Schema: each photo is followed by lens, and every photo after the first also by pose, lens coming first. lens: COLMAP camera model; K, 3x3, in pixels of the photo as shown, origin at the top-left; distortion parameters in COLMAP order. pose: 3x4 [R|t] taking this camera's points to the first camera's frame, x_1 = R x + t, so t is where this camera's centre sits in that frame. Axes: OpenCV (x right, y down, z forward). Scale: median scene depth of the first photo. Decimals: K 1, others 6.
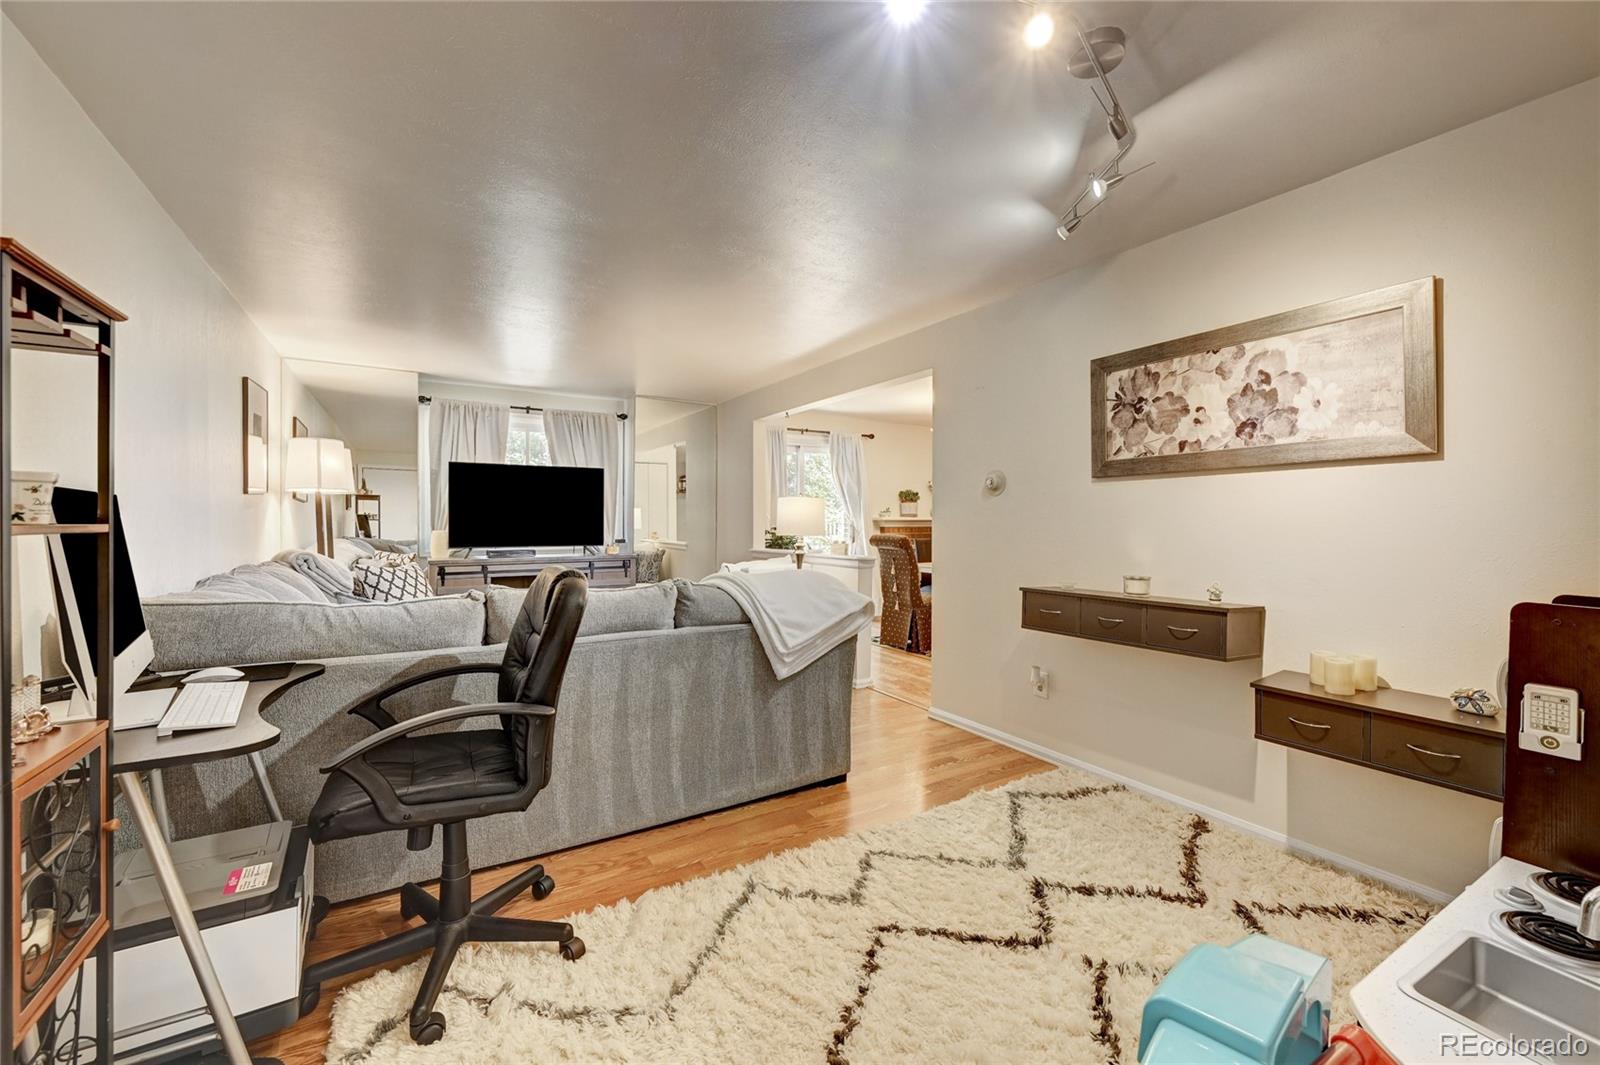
lens RADIAL K [[635.6, 0, 812.1], [0, 635.6, 525.2], [0, 0, 1]] dist [0.000389, -0.000034]
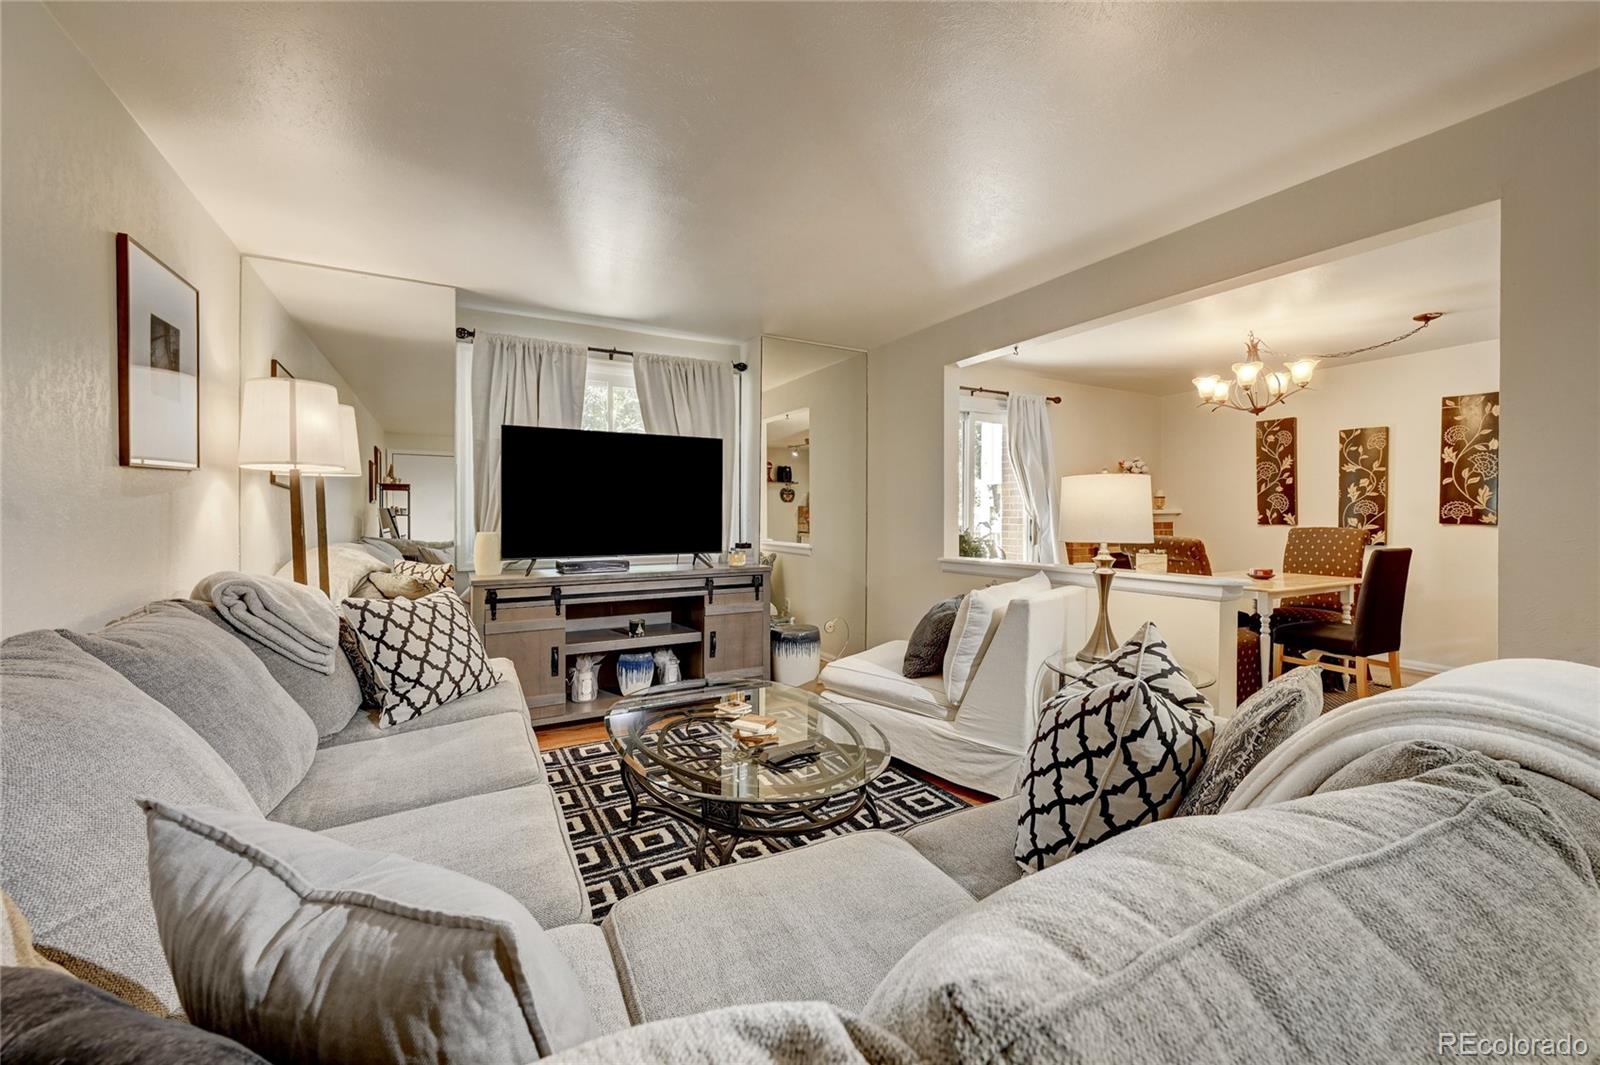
lens RADIAL K [[635.6, 0, 810.2], [0, 635.6, 517.2], [0, 0, 1]] dist [0.000389, -0.000034]
pose [[0.998888, -0.001856, -0.047100, -0.220583], [0.001744, 0.999996, -0.002427, -0.004434], [0.047104, 0.002342, 0.998887, 0.357833]]
